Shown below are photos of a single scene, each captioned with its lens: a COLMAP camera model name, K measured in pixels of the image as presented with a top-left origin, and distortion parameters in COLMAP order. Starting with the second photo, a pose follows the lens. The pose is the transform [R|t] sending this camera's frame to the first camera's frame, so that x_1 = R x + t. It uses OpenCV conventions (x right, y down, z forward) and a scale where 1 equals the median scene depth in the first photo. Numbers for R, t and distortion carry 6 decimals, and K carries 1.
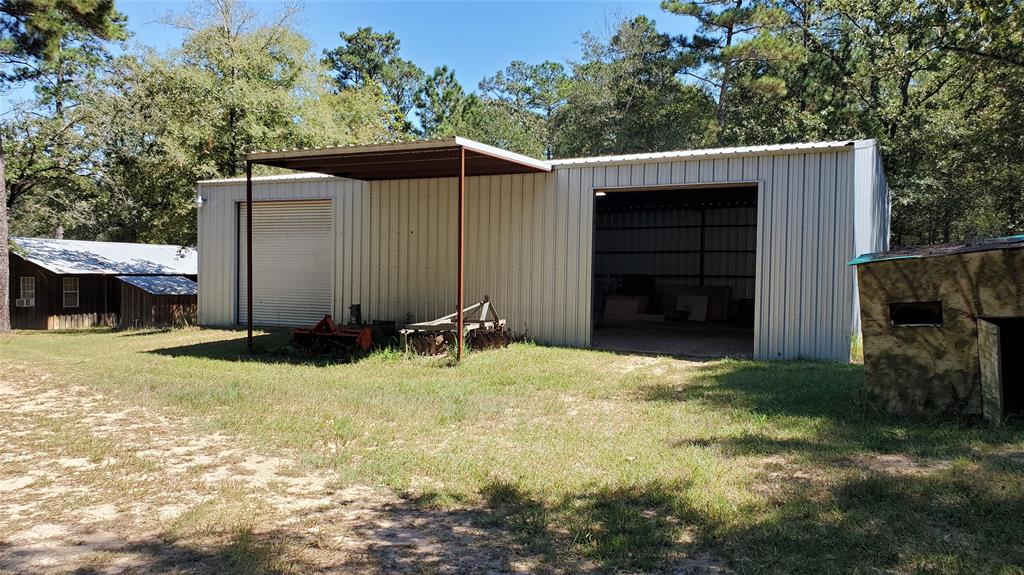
lens RADIAL K [[776.1, 0, 513.0], [0, 776.1, 321.3], [0, 0, 1]] dist [0.036622, -0.056632]
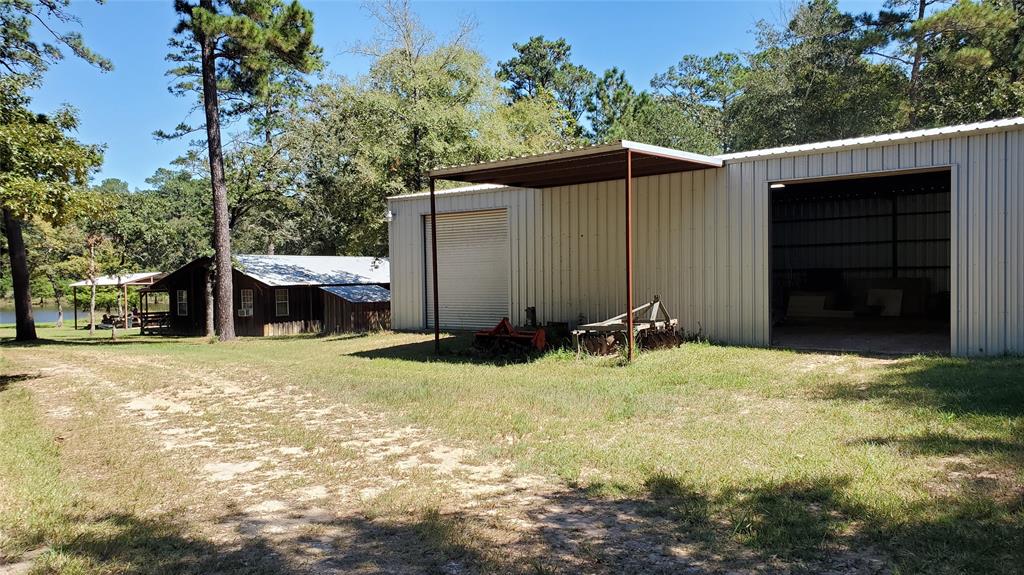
lens RADIAL K [[776.1, 0, 513.0], [0, 776.1, 321.3], [0, 0, 1]] dist [0.036622, -0.056632]
pose [[0.974308, -0.019856, -0.224343, 0.008348], [0.019510, 0.999803, -0.003759, 0.000423], [0.224374, -0.000715, 0.974503, -0.021728]]
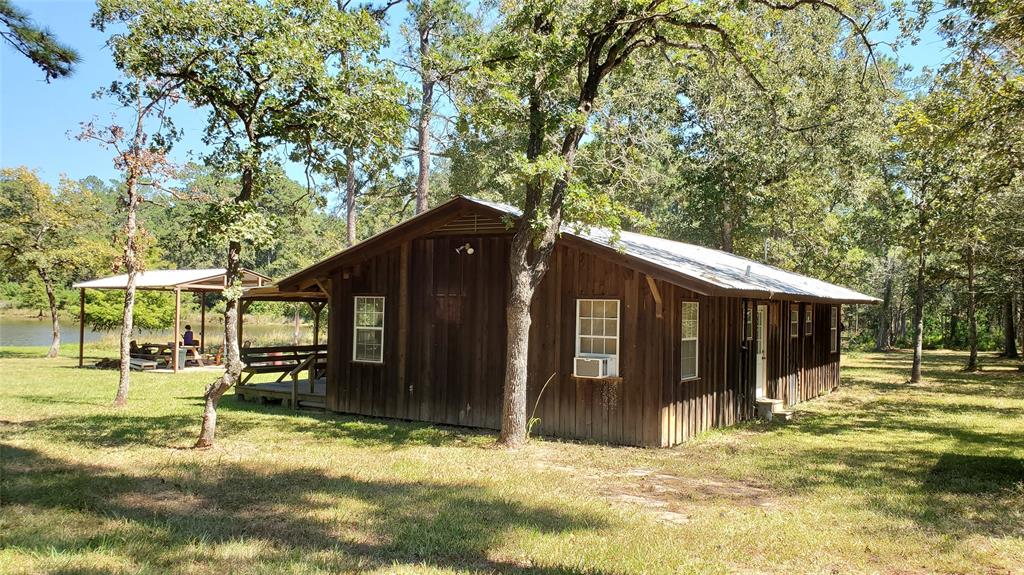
lens RADIAL K [[776.1, 0, 513.0], [0, 776.1, 321.3], [0, 0, 1]] dist [0.036622, -0.056632]
pose [[0.973249, 0.004918, -0.229701, -1.364386], [-0.014661, 0.999063, -0.040726, -0.071749], [0.229286, 0.043004, 0.972409, 1.487617]]
